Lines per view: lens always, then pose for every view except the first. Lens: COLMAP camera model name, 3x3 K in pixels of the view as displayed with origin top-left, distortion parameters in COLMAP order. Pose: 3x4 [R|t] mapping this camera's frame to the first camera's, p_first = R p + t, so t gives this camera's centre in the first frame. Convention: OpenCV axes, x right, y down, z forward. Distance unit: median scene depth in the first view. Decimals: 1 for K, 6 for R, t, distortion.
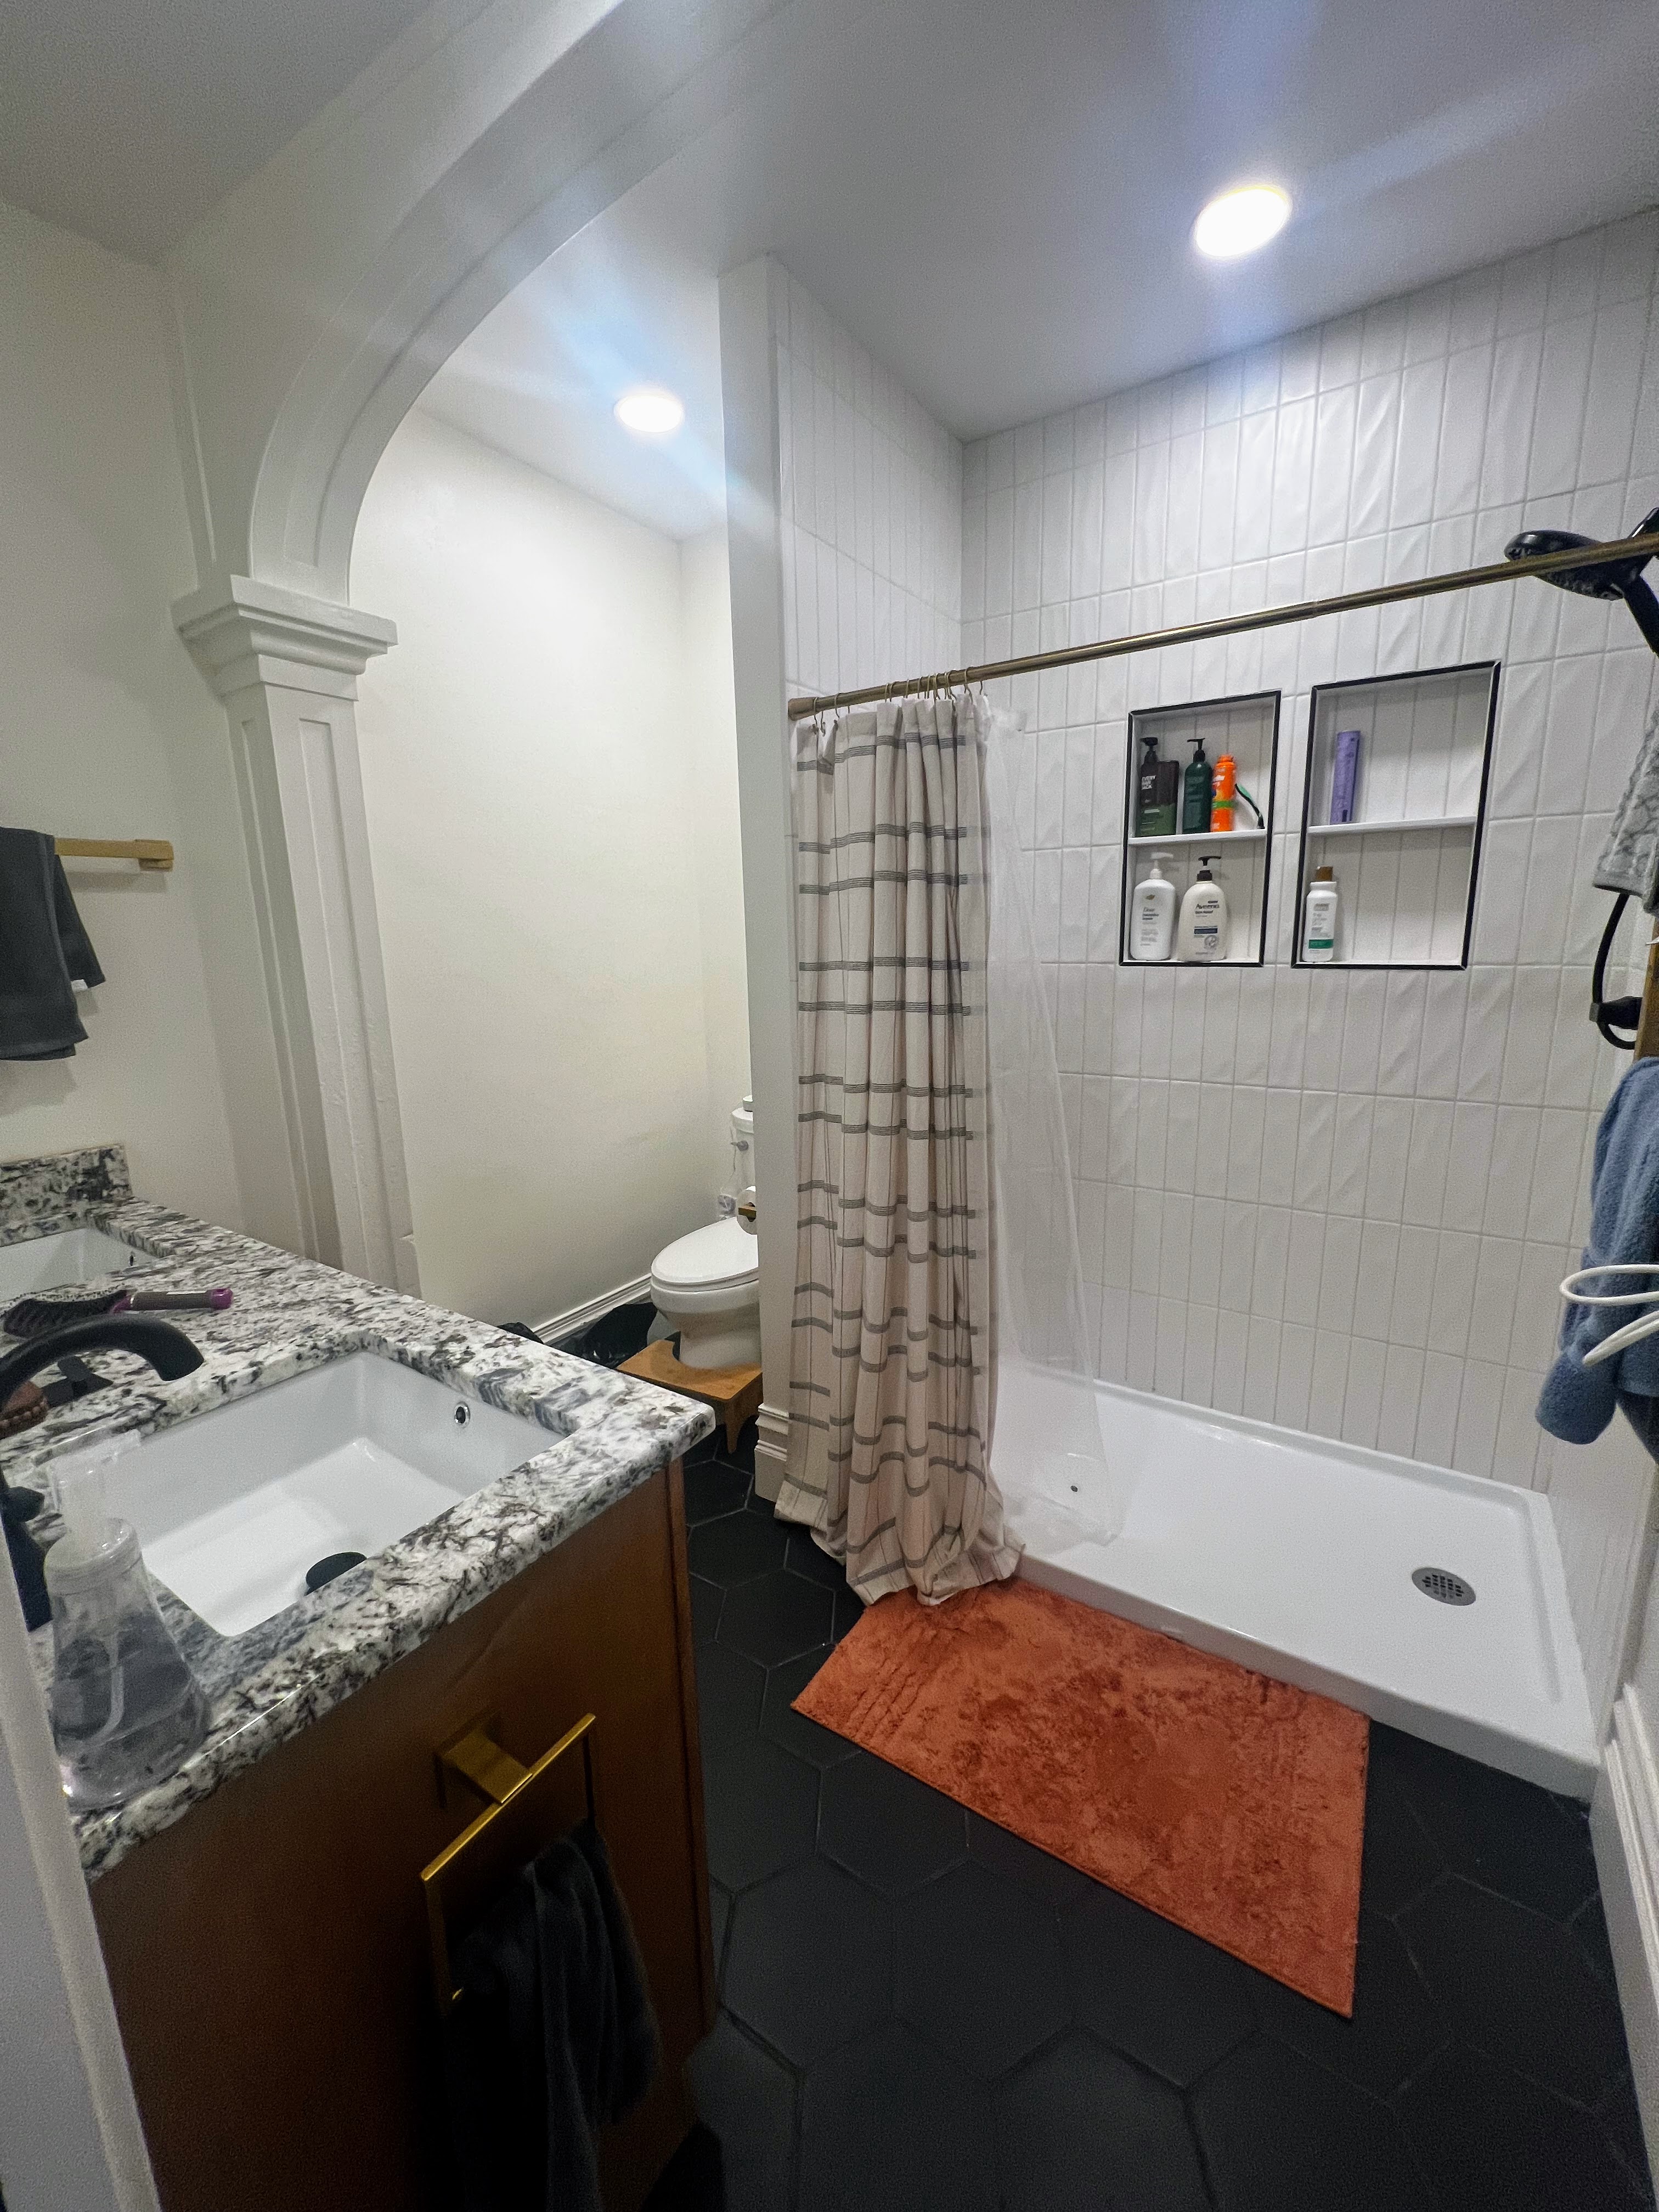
lens RADIAL K [[887.5, 0, 832.0], [0, 887.5, 1100.6], [0, 0, 1]] dist [-0.003732, -0.000124]
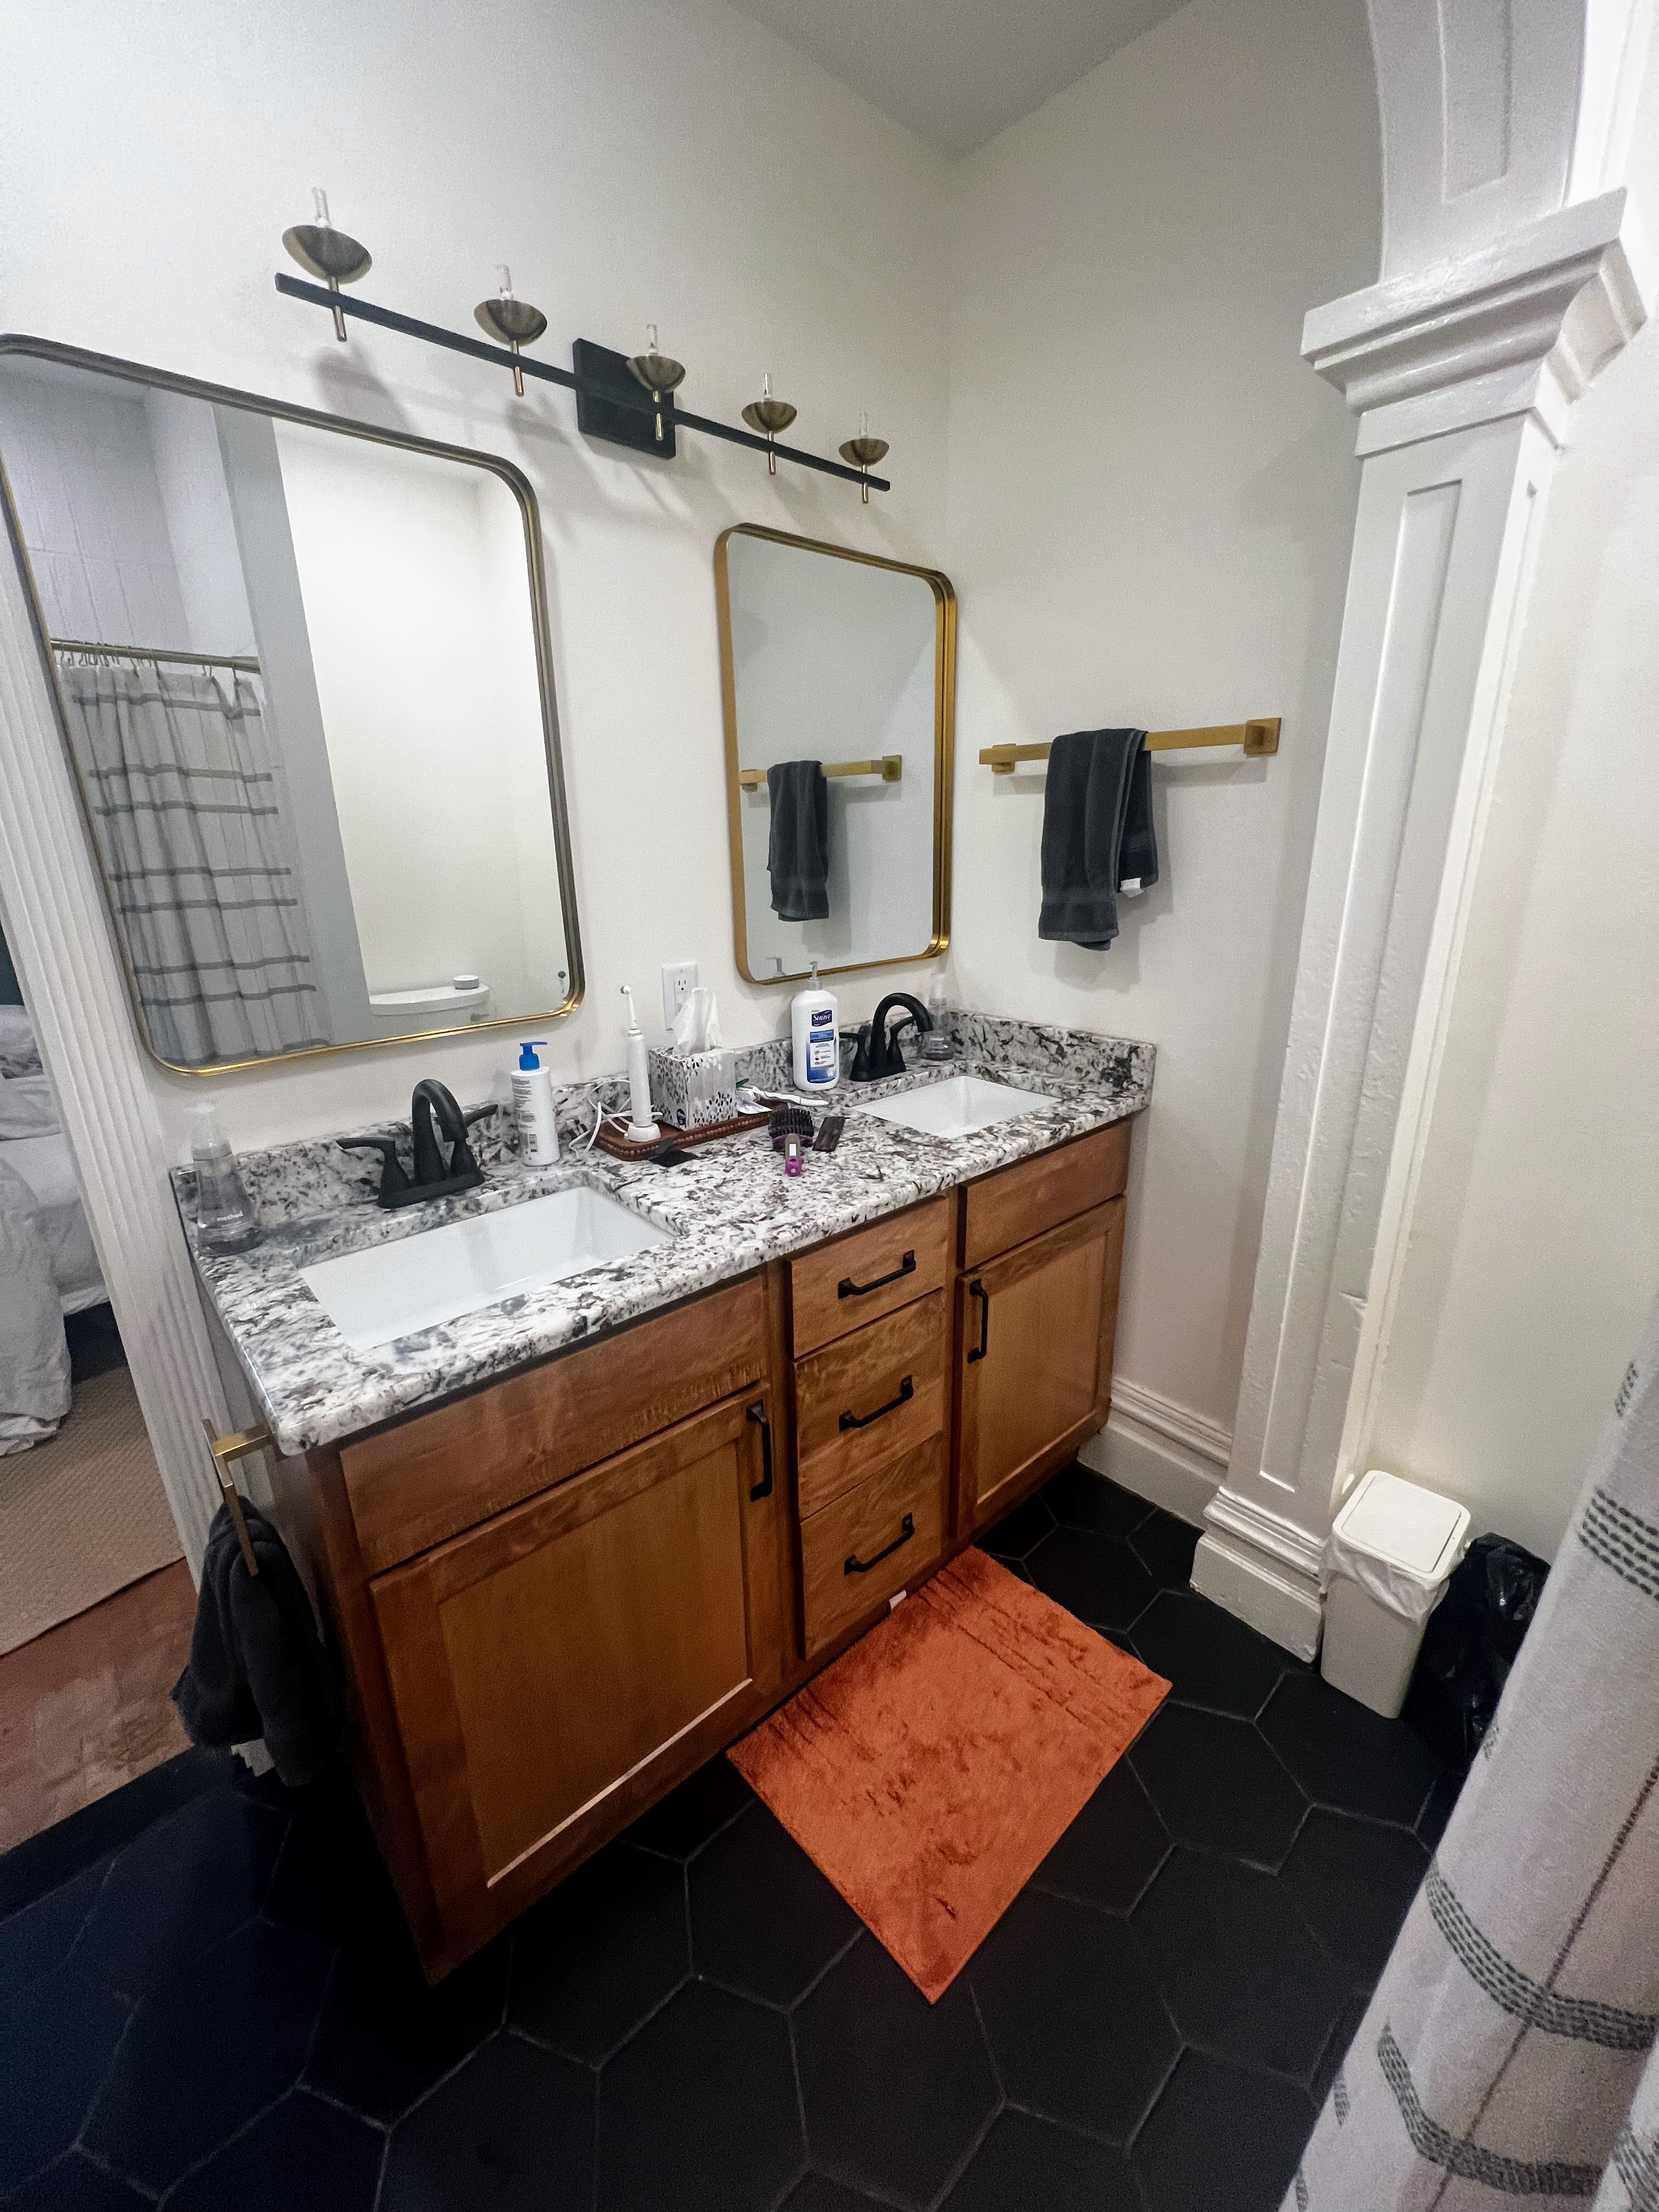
lens RADIAL K [[887.5, 0, 832.5], [0, 887.5, 1102.5], [0, 0, 1]] dist [-0.003732, -0.000124]
pose [[-0.243917, 0.313630, -0.917682, 0.282188], [-0.170330, 0.917699, 0.358909, -0.234650], [0.954721, 0.243853, -0.170422, 1.031613]]
